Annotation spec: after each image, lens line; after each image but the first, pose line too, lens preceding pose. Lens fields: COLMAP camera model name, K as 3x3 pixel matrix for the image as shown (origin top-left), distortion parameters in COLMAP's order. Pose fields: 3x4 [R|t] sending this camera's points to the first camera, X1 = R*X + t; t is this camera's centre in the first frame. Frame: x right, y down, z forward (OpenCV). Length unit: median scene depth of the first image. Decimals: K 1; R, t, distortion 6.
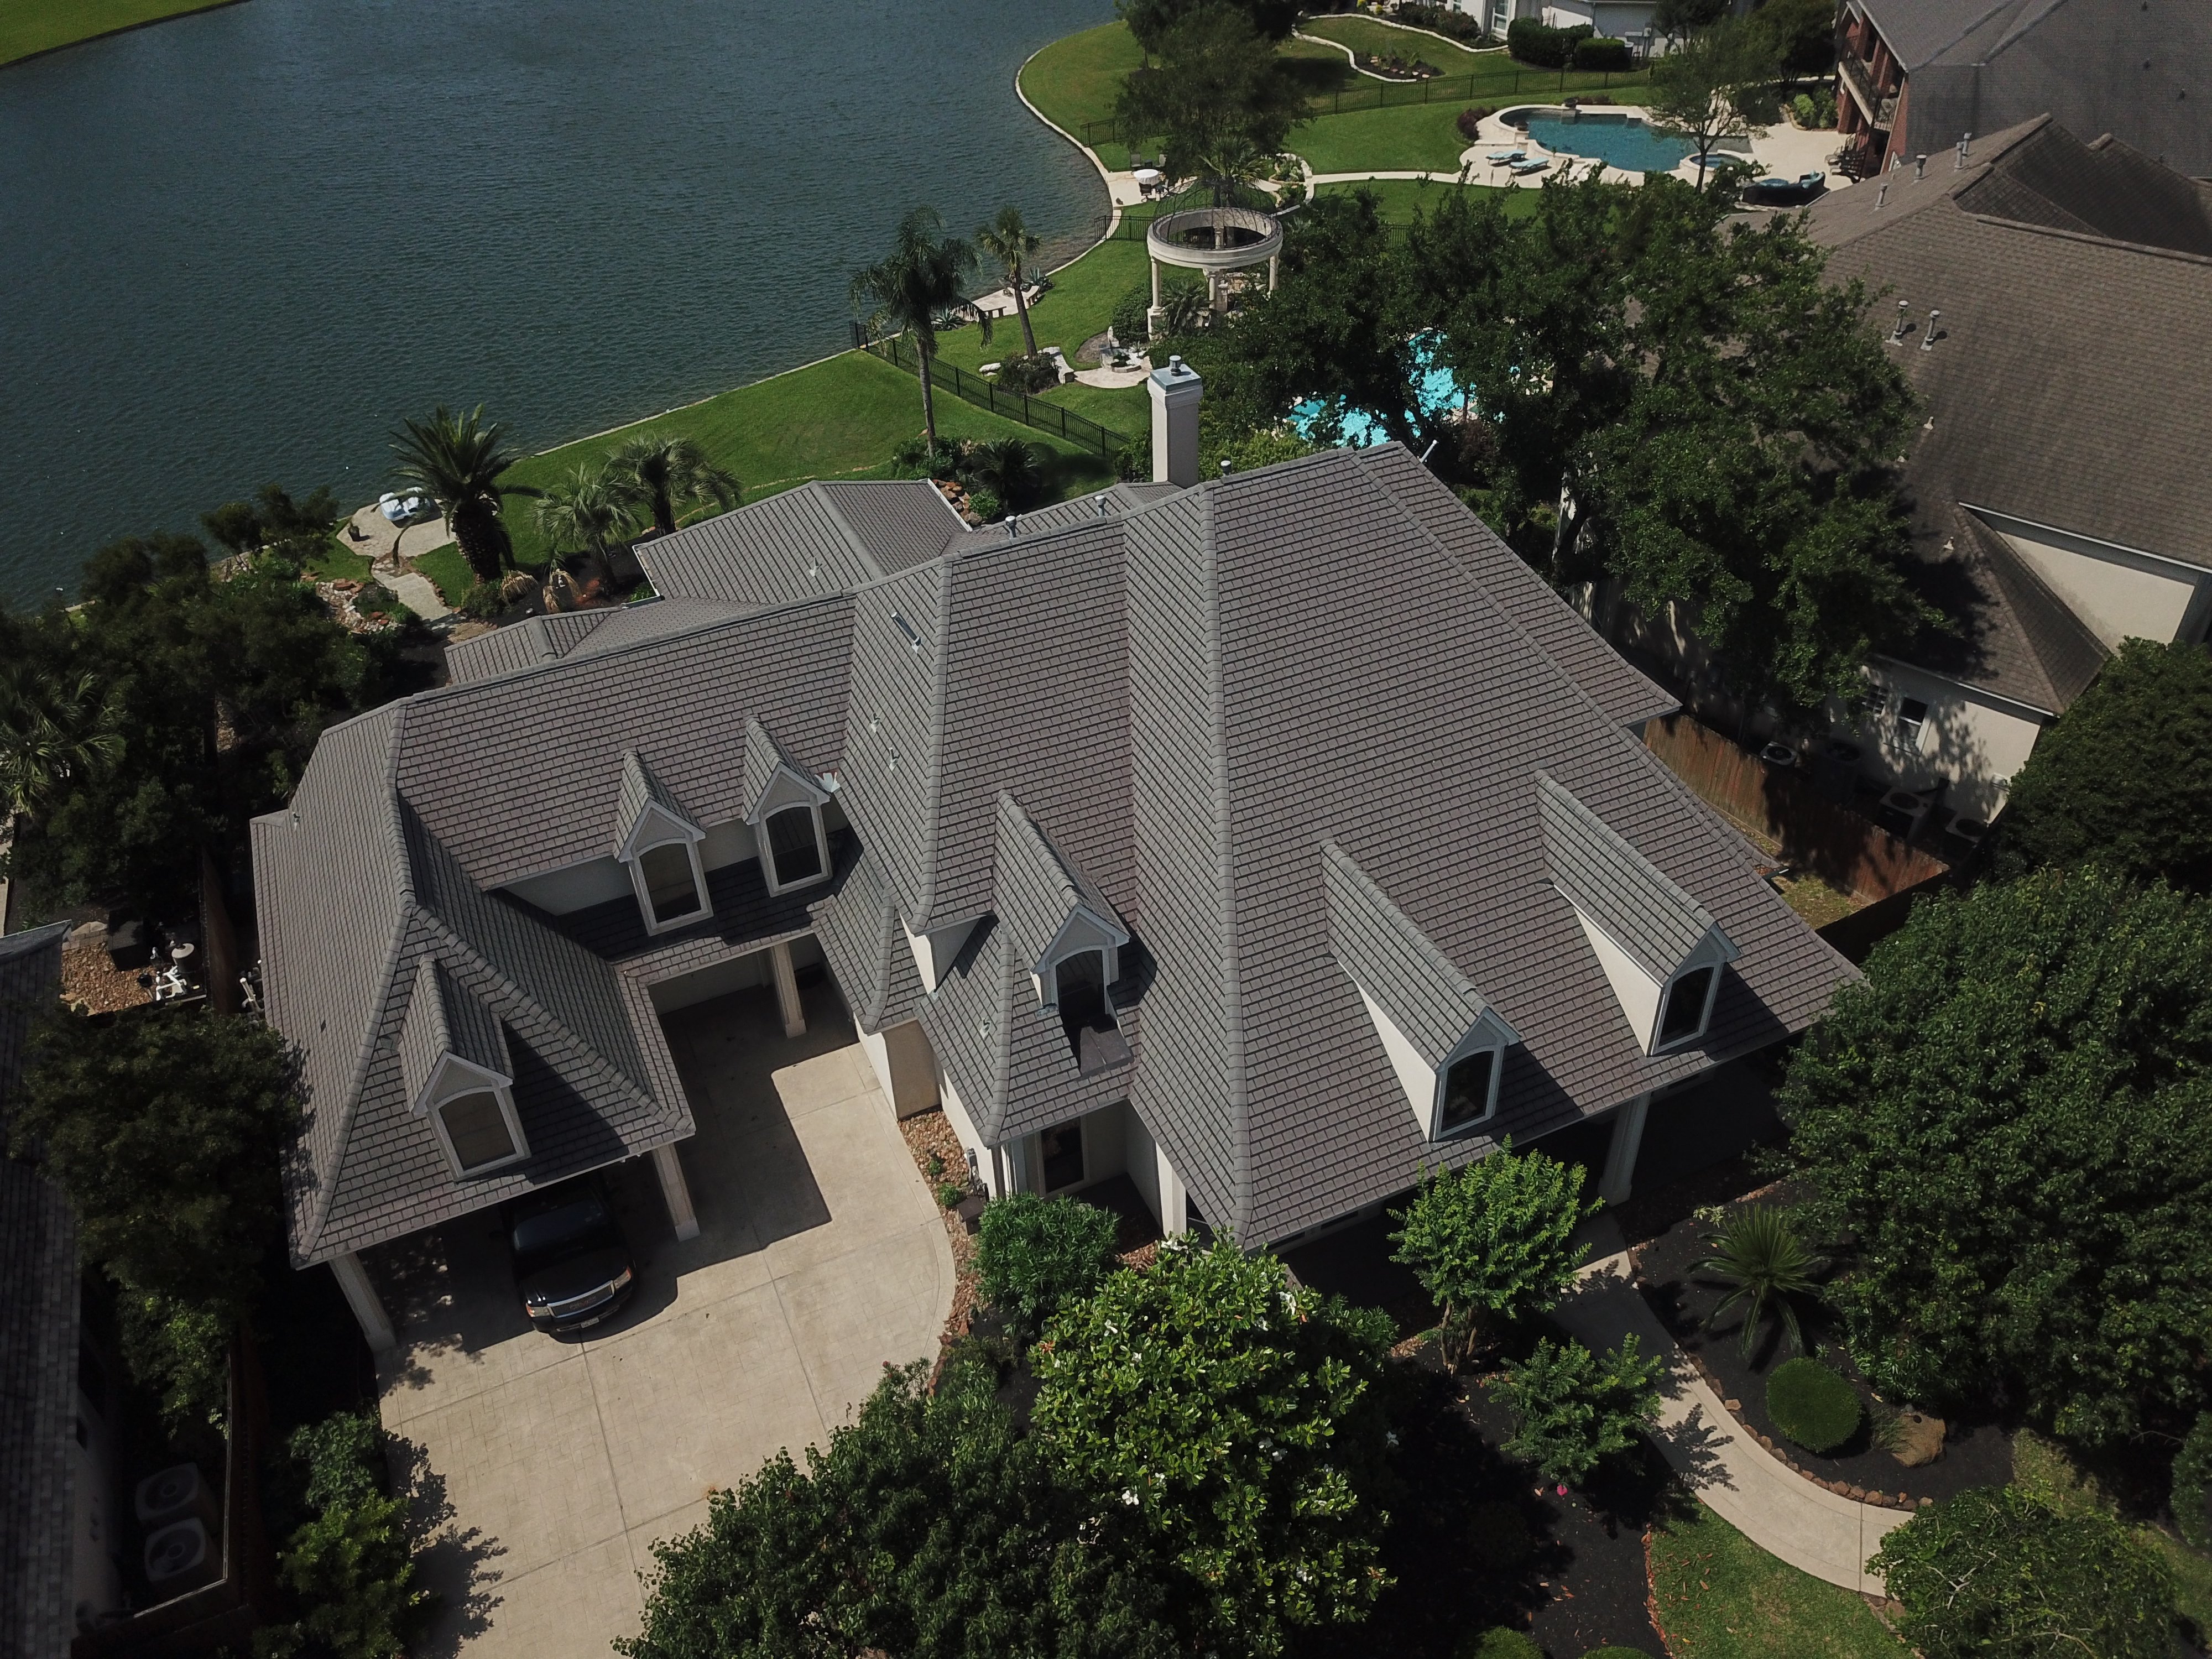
lens RADIAL K [[1671.4, 0, 1103.7], [0, 1671.4, 826.2], [0, 0, 1]] dist [0.011911, -0.017905]
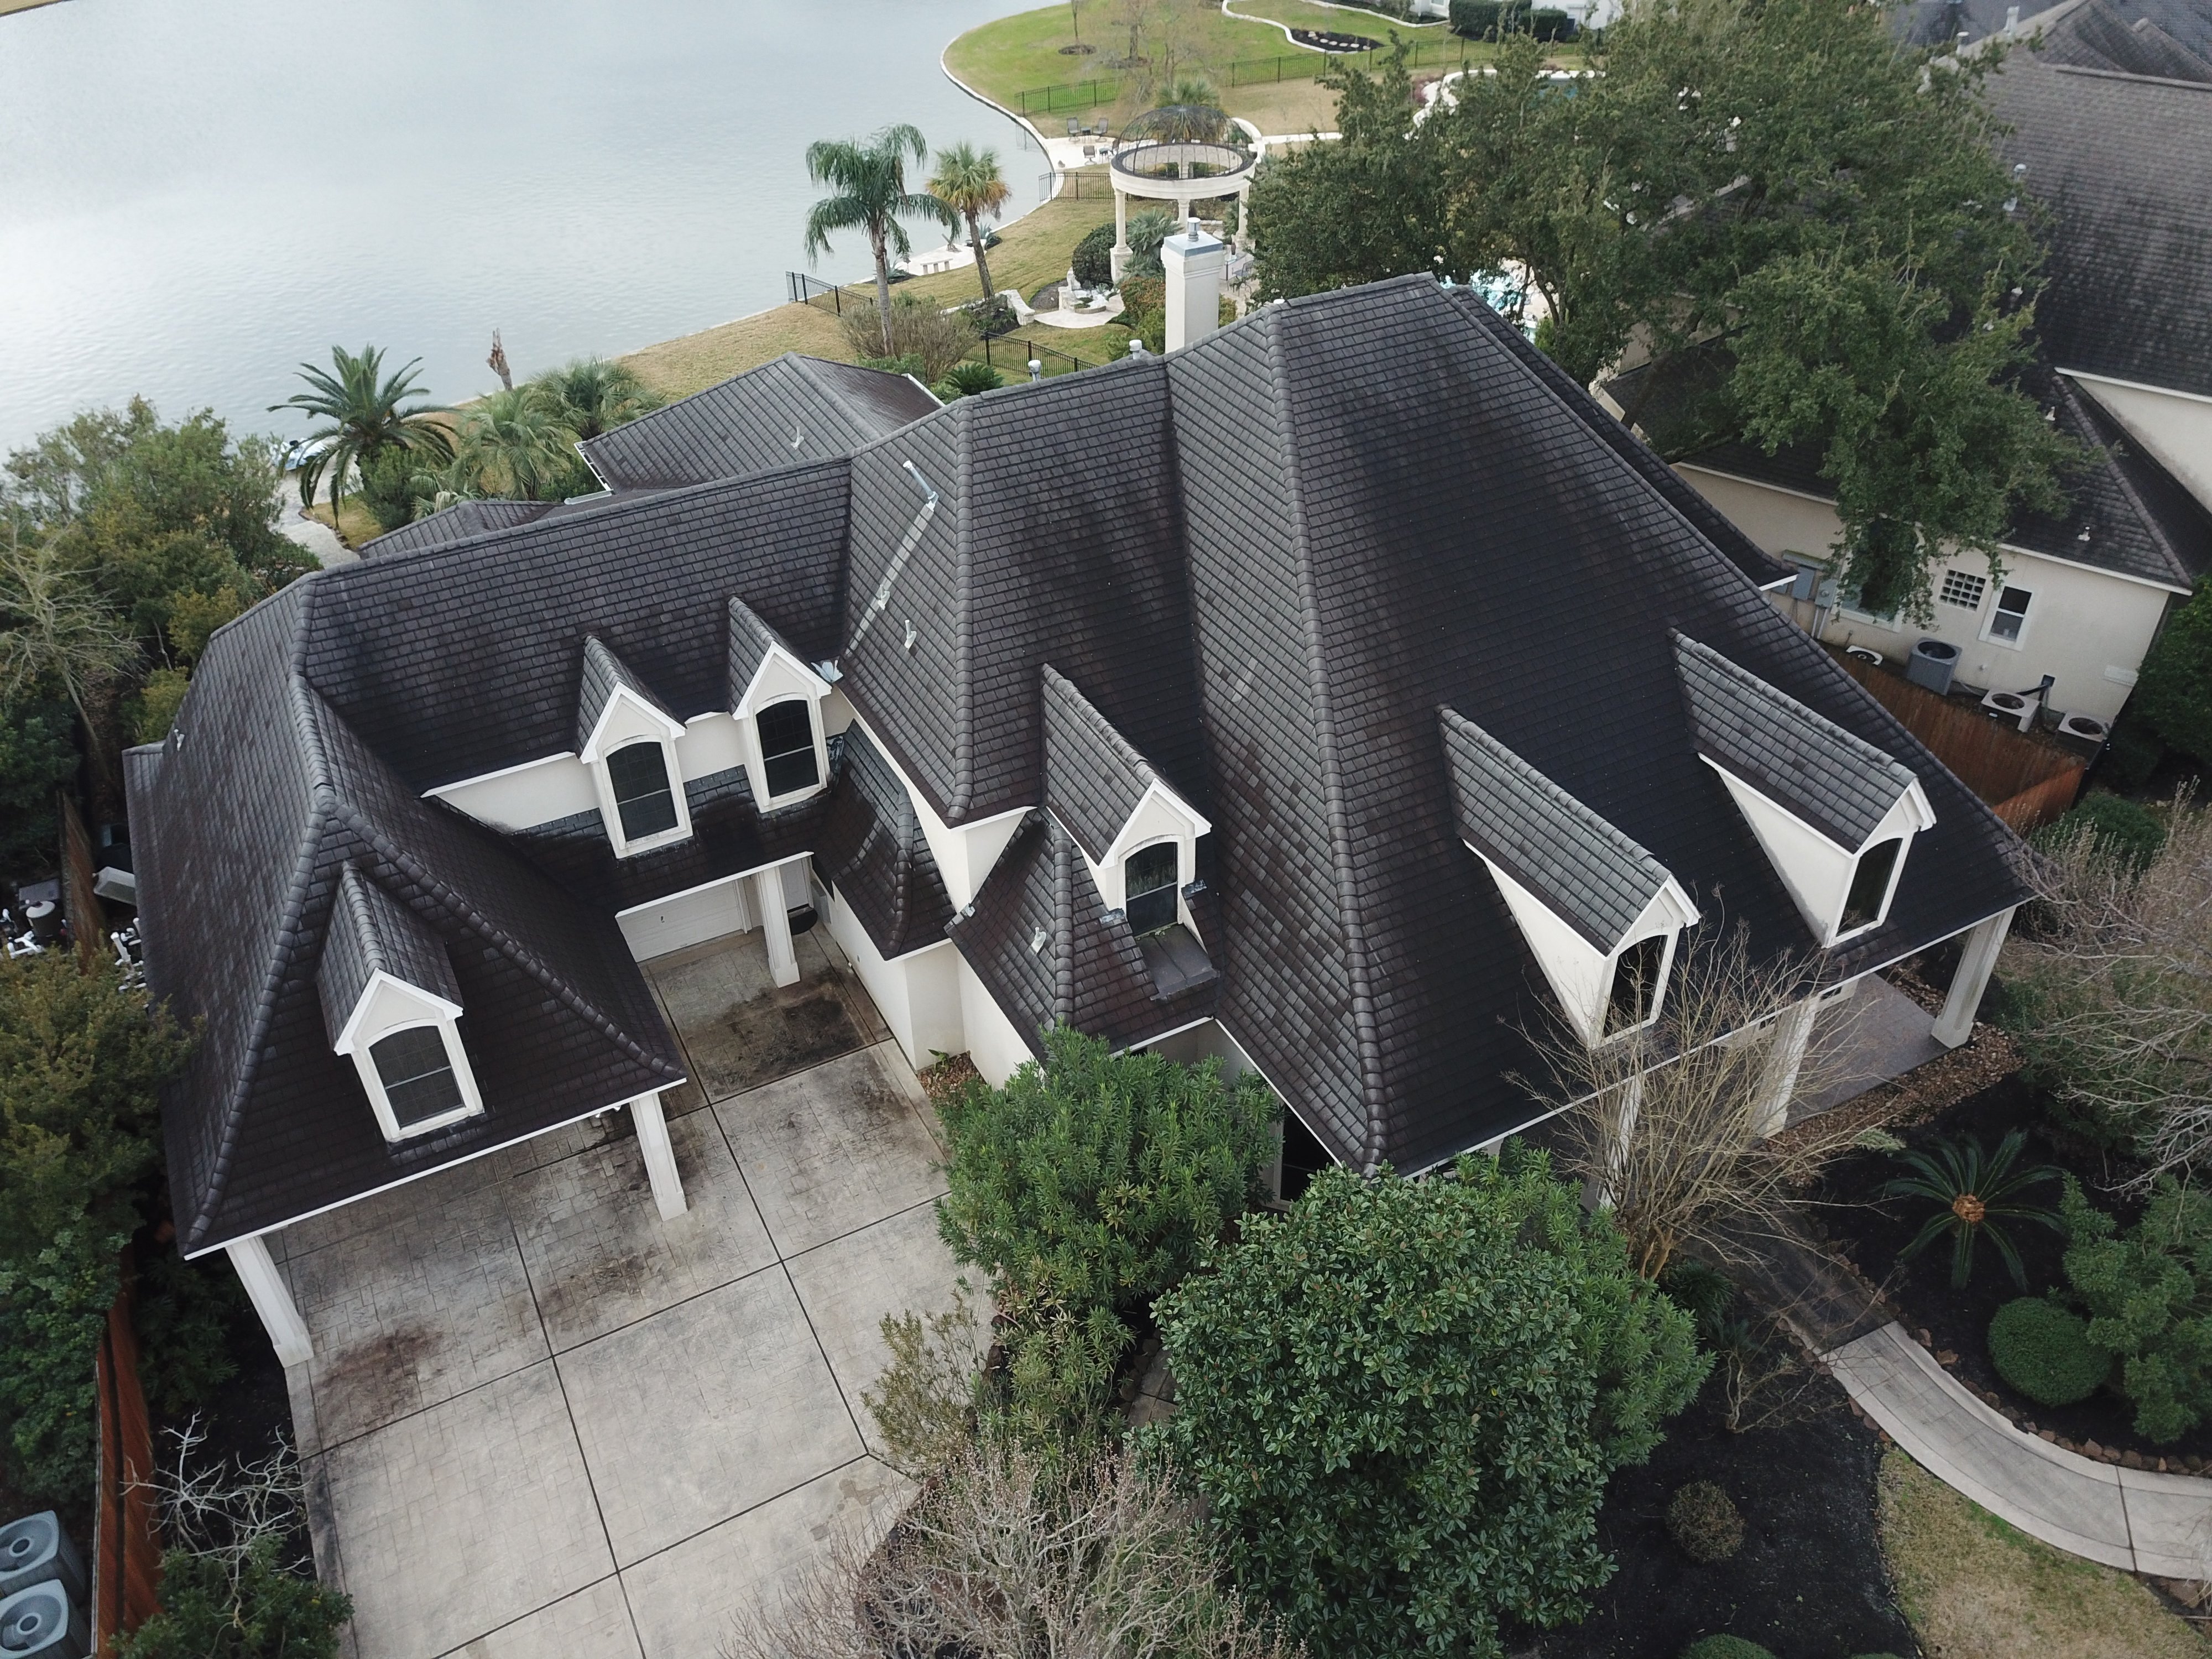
lens RADIAL K [[1671.4, 0, 1103.7], [0, 1671.4, 826.2], [0, 0, 1]] dist [0.011911, -0.017905]
pose [[0.998102, -0.023967, 0.056720, -0.071379], [0.025676, 0.999232, -0.029605, 0.075555], [-0.055967, 0.031005, 0.997951, 0.144298]]
